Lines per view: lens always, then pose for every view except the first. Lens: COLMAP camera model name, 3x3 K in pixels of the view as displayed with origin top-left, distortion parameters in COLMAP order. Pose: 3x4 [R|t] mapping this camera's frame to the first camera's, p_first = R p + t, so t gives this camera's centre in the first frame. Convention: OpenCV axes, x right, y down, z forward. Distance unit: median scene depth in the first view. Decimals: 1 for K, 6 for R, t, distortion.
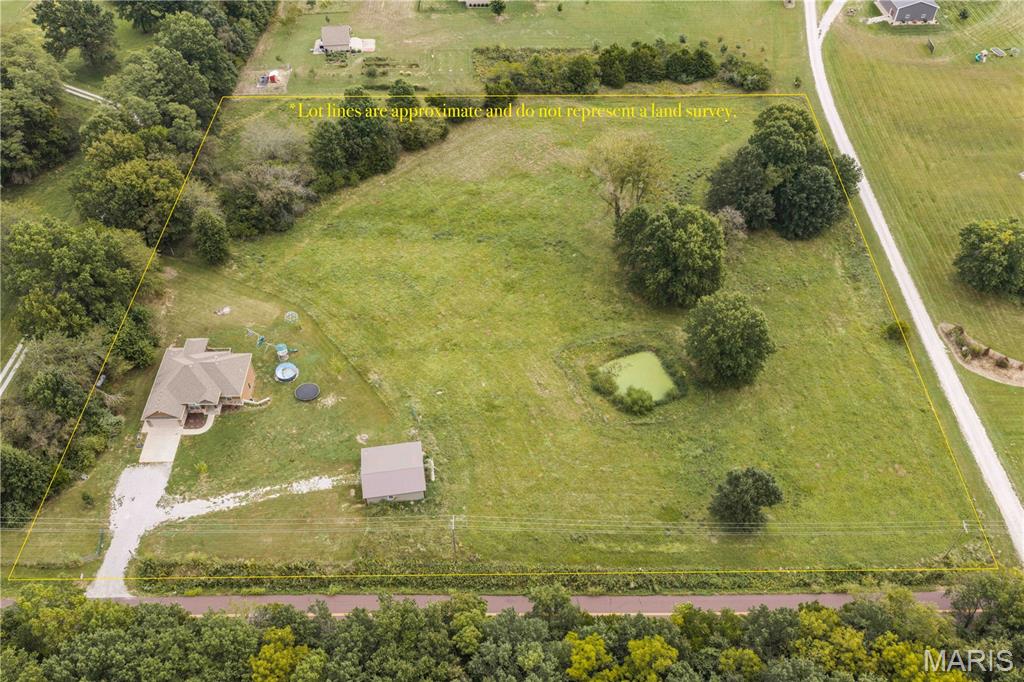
lens RADIAL K [[845.5, 0, 514.2], [0, 845.5, 340.2], [0, 0, 1]] dist [0.019182, -0.023276]
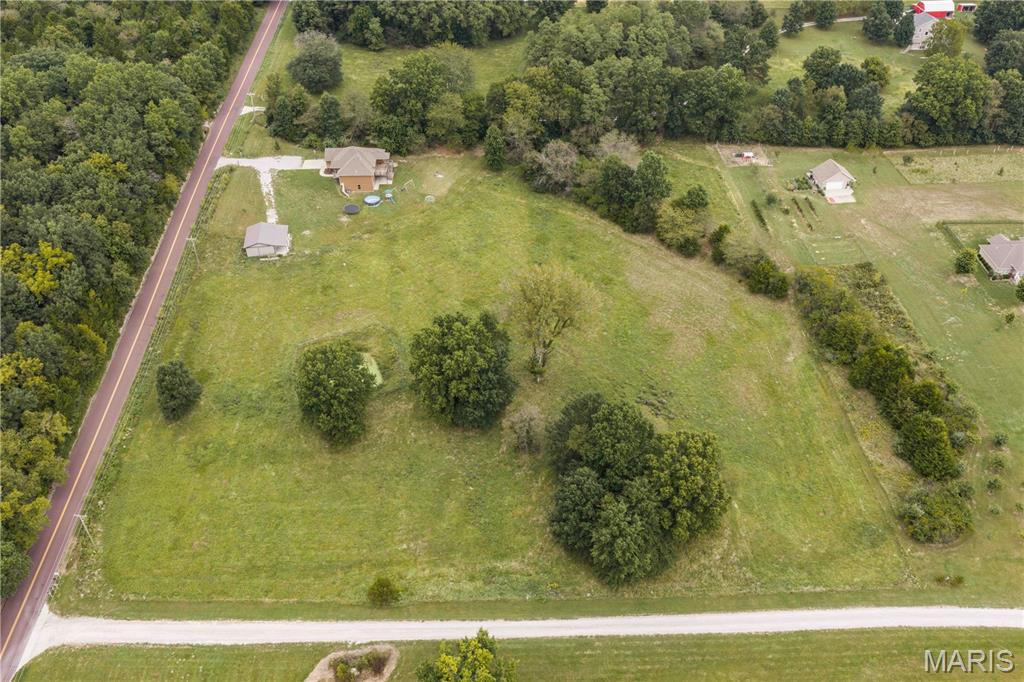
lens RADIAL K [[845.5, 0, 514.2], [0, 845.5, 340.2], [0, 0, 1]] dist [0.019182, -0.023276]
pose [[0.000738, 0.631580, -0.775311, 0.984218], [-0.714143, 0.543050, 0.441697, -0.629217], [0.700000, 0.553357, 0.451439, 0.609445]]
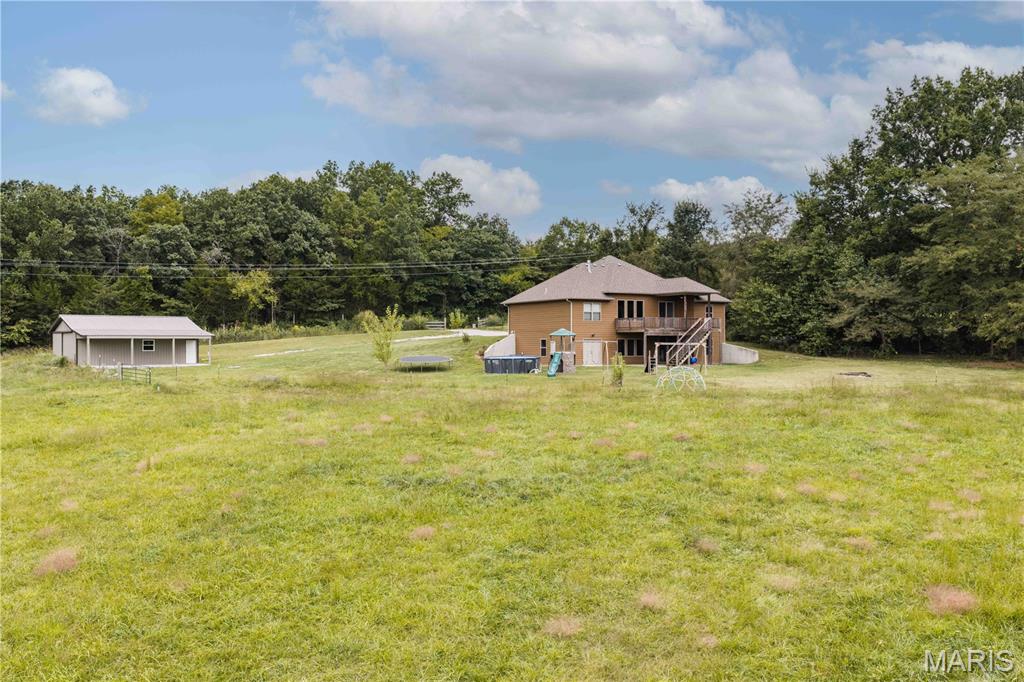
lens RADIAL K [[845.5, 0, 514.2], [0, 845.5, 340.2], [0, 0, 1]] dist [0.019182, -0.023276]
pose [[-0.850615, 0.002755, -0.525783, -0.060762], [-0.372915, 0.701790, 0.606981, -0.197965], [0.370661, 0.712379, -0.595925, 1.168627]]
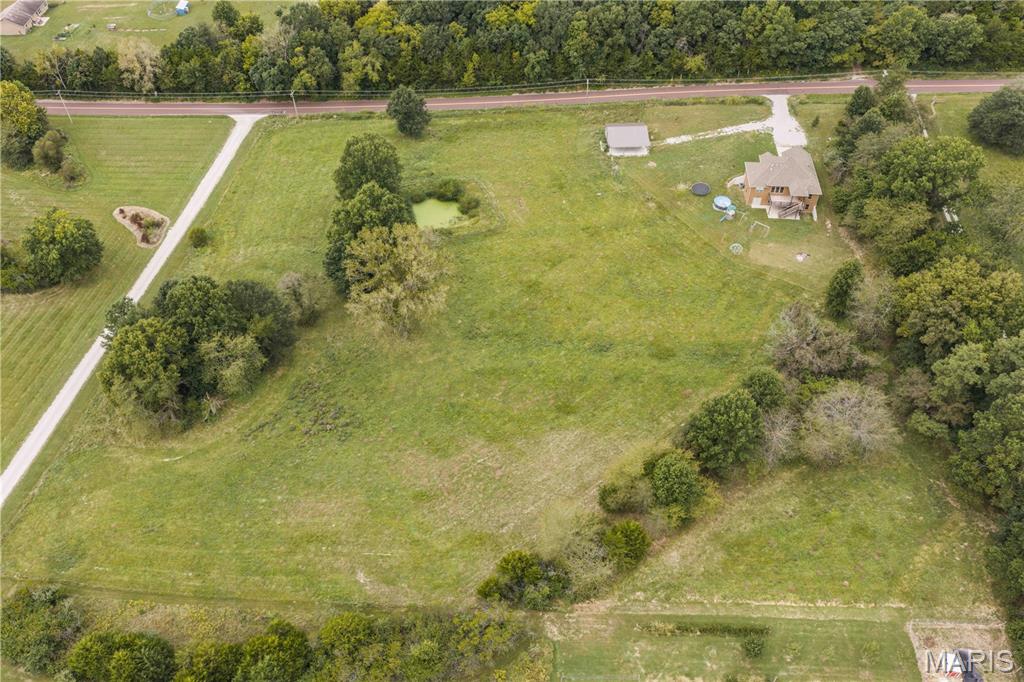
lens RADIAL K [[845.5, 0, 514.2], [0, 845.5, 340.2], [0, 0, 1]] dist [0.019182, -0.023276]
pose [[-0.994568, -0.069541, 0.077454, -0.071303], [0.078324, -0.009872, 0.996879, -1.171845], [-0.068559, 0.997530, 0.015266, 1.145580]]
